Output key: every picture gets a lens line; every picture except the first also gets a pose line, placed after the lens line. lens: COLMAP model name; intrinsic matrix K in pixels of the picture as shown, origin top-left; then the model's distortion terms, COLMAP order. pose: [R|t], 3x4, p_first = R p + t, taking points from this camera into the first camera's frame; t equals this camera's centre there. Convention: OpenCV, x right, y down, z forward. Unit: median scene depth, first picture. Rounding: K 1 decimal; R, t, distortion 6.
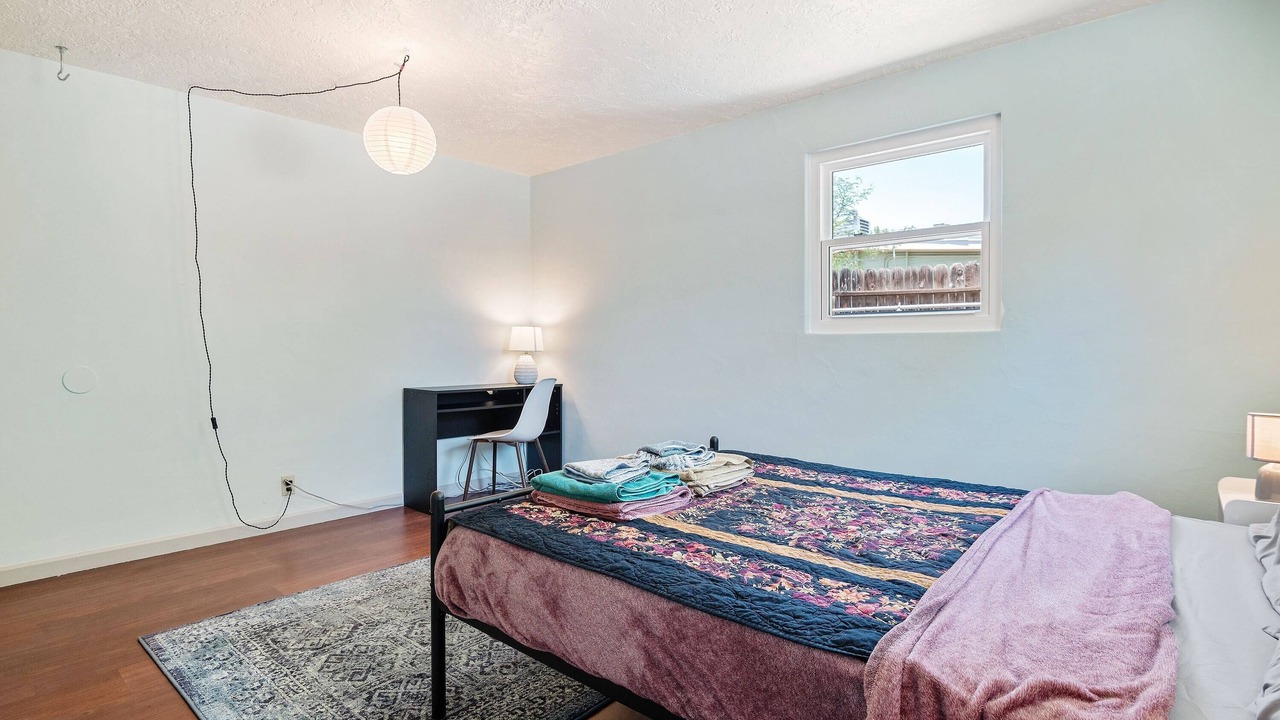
lens RADIAL K [[651.2, 0, 639.2], [0, 651.2, 354.4], [0, 0, 1]] dist [-0.015858, -0.000107]
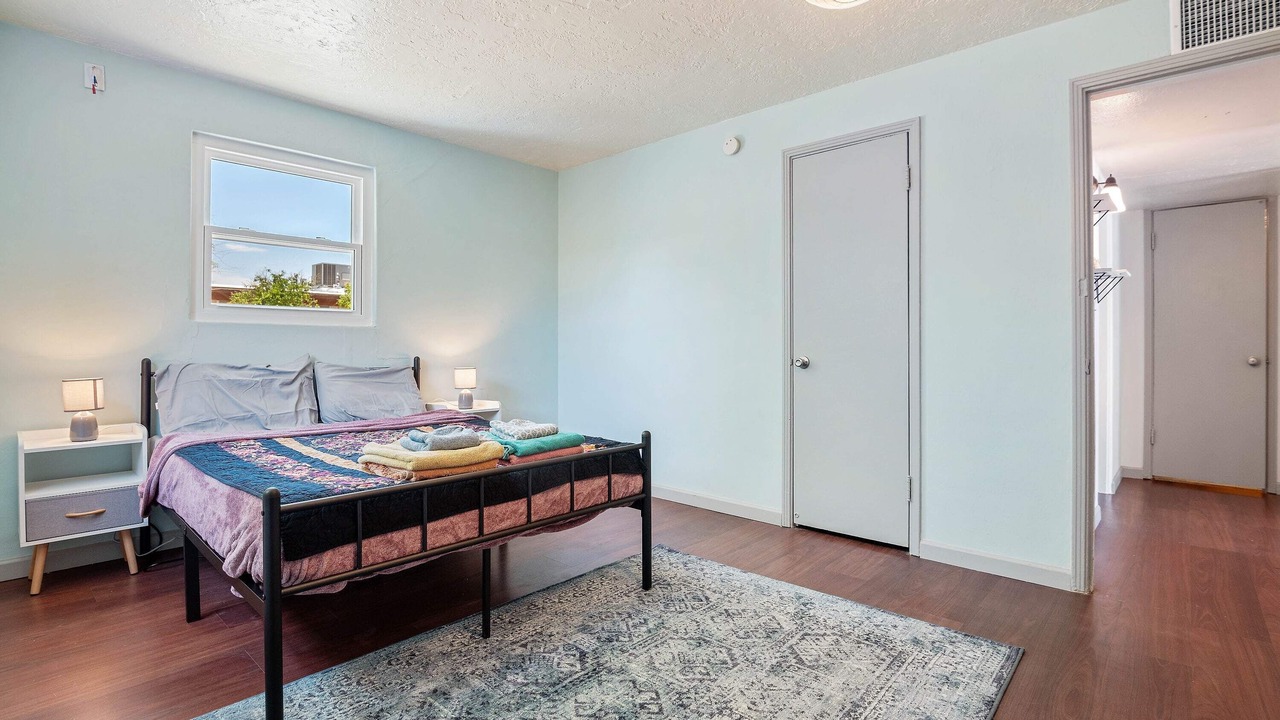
lens RADIAL K [[589.6, 0, 655.6], [0, 589.6, 346.2], [0, 0, 1]] dist [-0.014352, -0.000047]
pose [[-0.999961, 0.001076, -0.008778, -0.204619], [0.000931, 0.999863, 0.016505, -0.002110], [0.008794, 0.016496, -0.999825, 1.482201]]
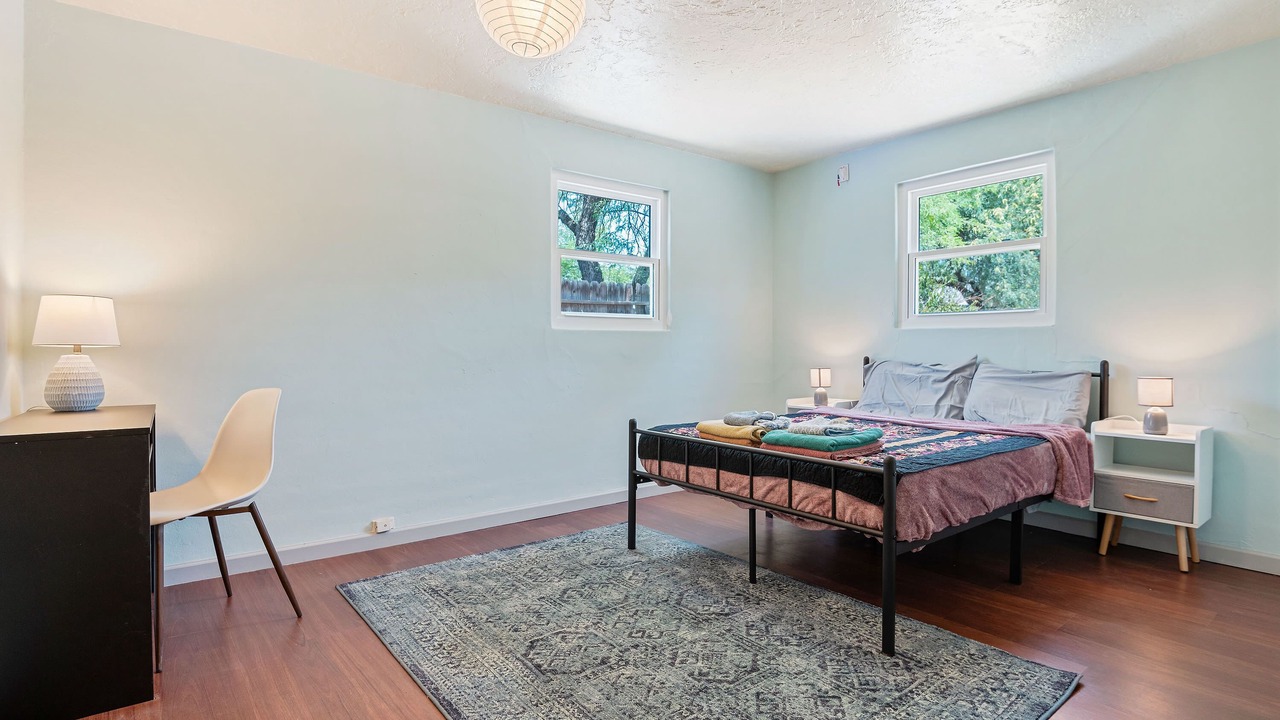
lens RADIAL K [[651.2, 0, 639.2], [0, 651.2, 354.4], [0, 0, 1]] dist [-0.015858, -0.000107]
pose [[0.173533, -0.007436, 0.984800, -0.975727], [0.017689, 0.999834, 0.004433, 0.011908], [-0.984669, 0.016651, 0.173636, 0.782568]]
